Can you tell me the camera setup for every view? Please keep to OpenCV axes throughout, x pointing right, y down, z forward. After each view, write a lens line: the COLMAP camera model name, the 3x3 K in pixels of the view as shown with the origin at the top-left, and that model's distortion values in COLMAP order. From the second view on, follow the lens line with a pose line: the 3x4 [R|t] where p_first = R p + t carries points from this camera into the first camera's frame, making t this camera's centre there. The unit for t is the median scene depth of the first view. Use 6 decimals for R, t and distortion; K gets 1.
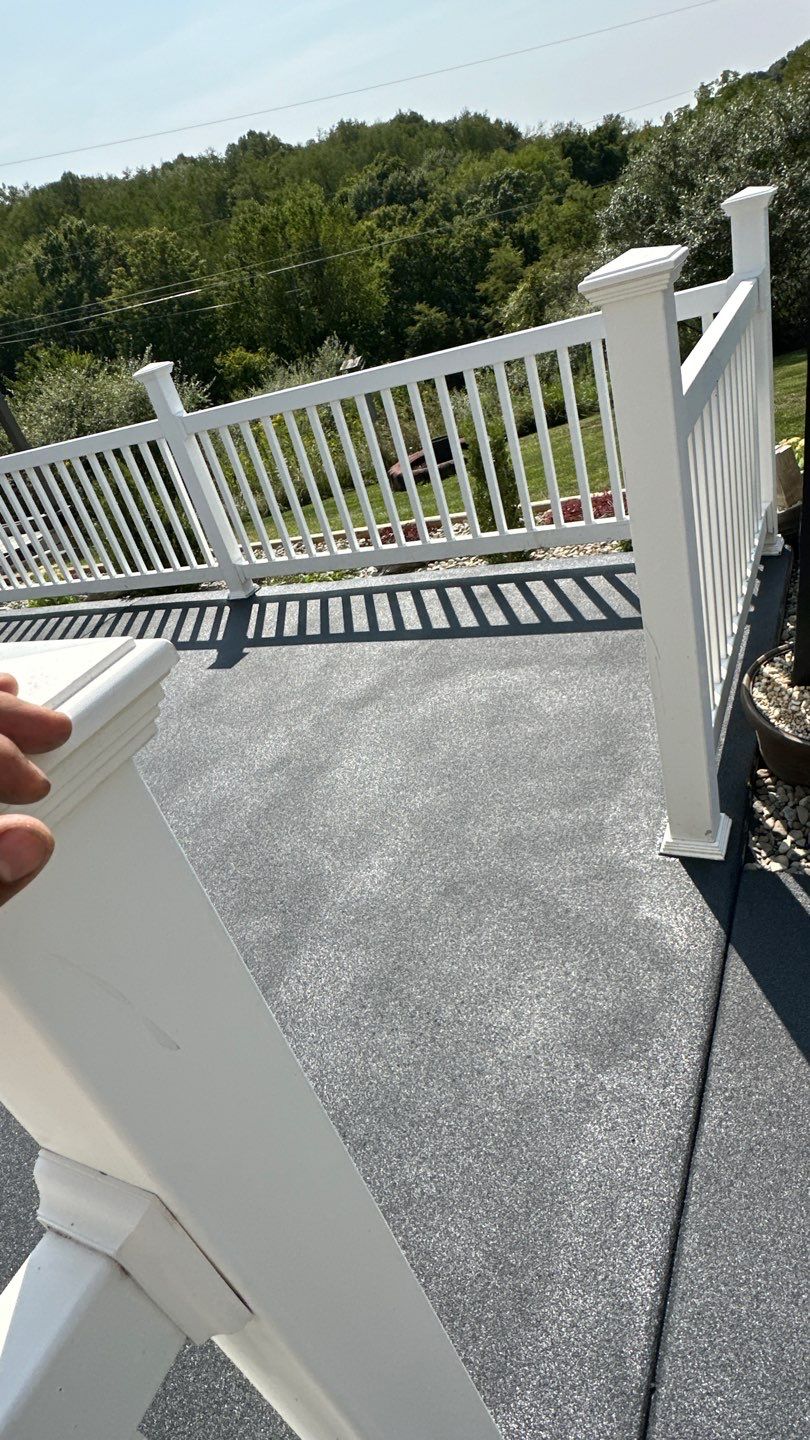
lens RADIAL K [[804.8, 0, 404.5], [0, 804.8, 713.6], [0, 0, 1]] dist [-0.001678, 0.002387]
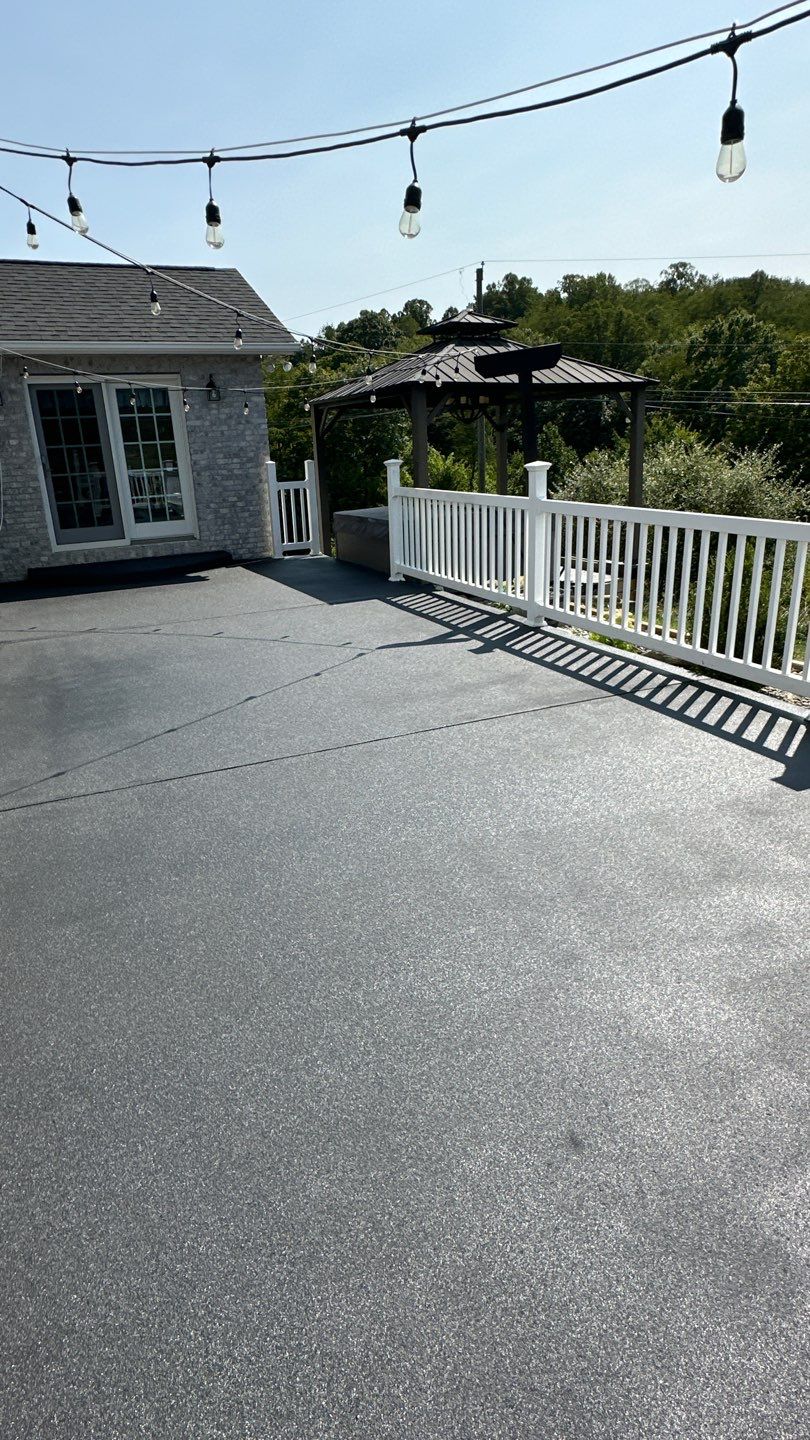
lens RADIAL K [[804.8, 0, 409.0], [0, 804.8, 713.9], [0, 0, 1]] dist [-0.001678, 0.002387]
pose [[0.758229, 0.425211, -0.494252, -0.011071], [-0.466436, 0.883436, 0.044474, 0.002680], [0.455551, 0.196815, 0.868180, -0.002308]]
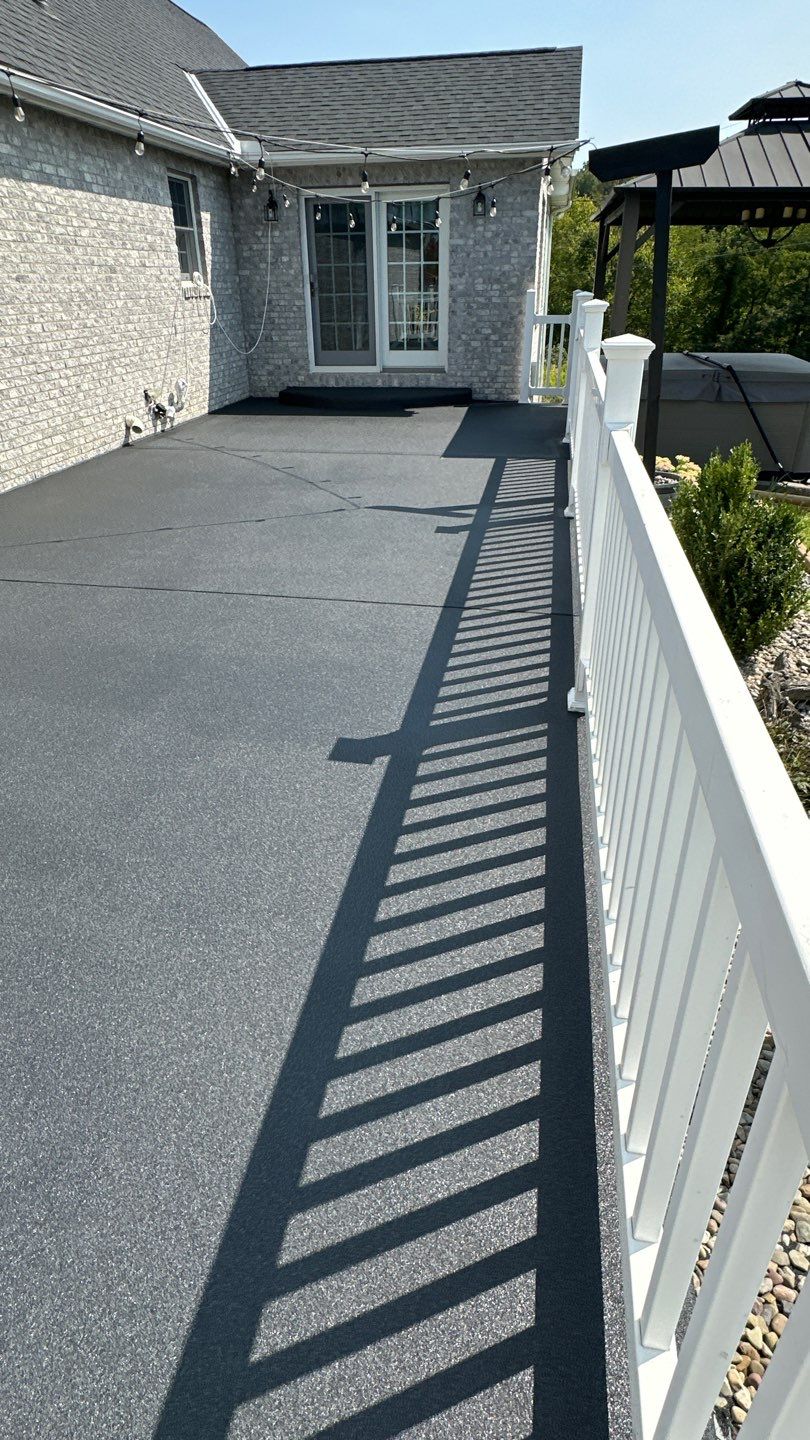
lens RADIAL K [[804.8, 0, 404.6], [0, 804.8, 716.7], [0, 0, 1]] dist [-0.001678, 0.002387]
pose [[0.267437, 0.678998, -0.683695, 0.022215], [-0.540266, 0.693182, 0.477087, -0.038046], [0.797866, 0.241787, 0.552222, 0.052607]]
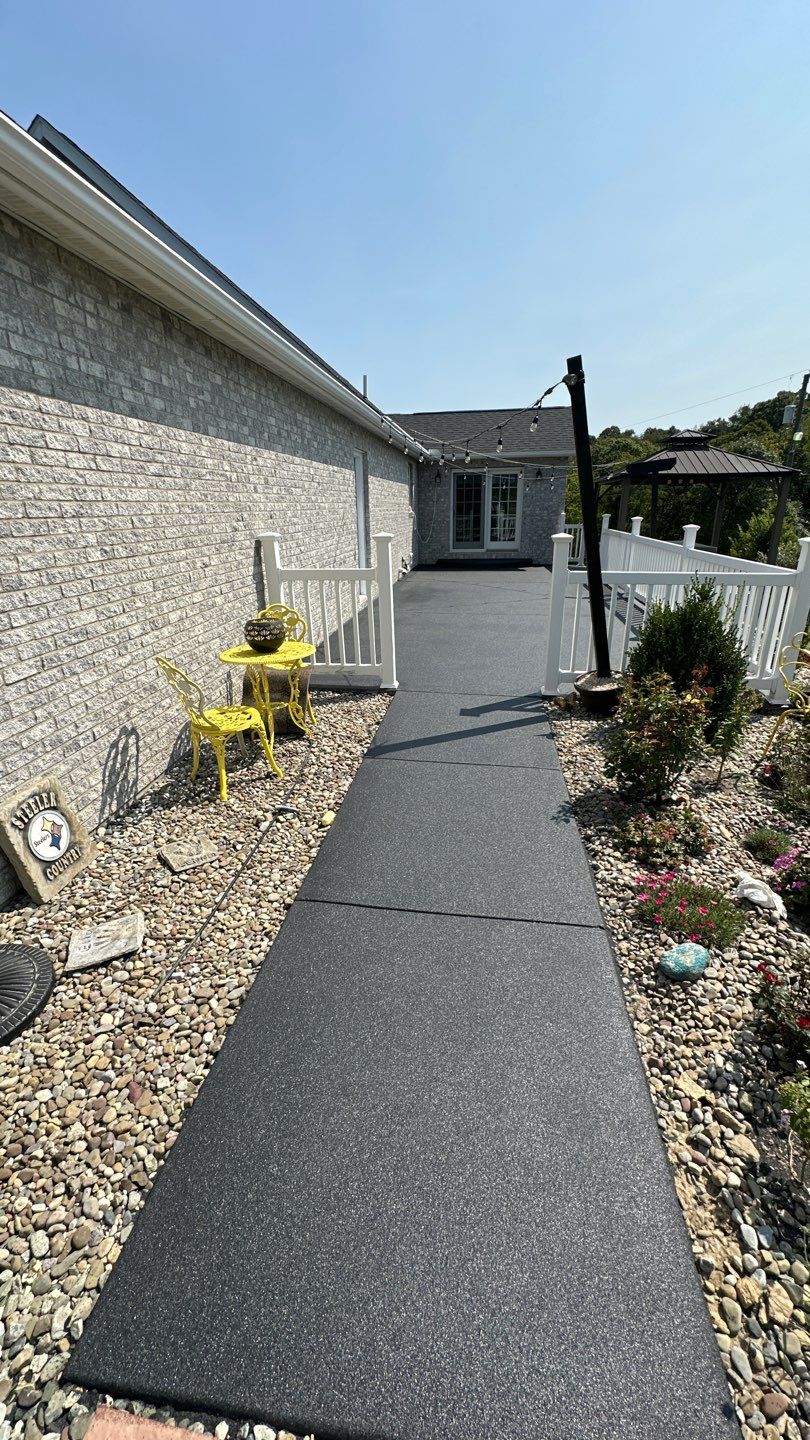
lens RADIAL K [[573.1, 0, 406.3], [0, 573.1, 719.0], [0, 0, 1]] dist [-0.001602, 0.000089]
pose [[0.294866, 0.570850, -0.766279, 0.091766], [-0.539573, 0.761317, 0.359524, -0.013486], [0.788616, 0.307453, 0.532502, -0.032642]]
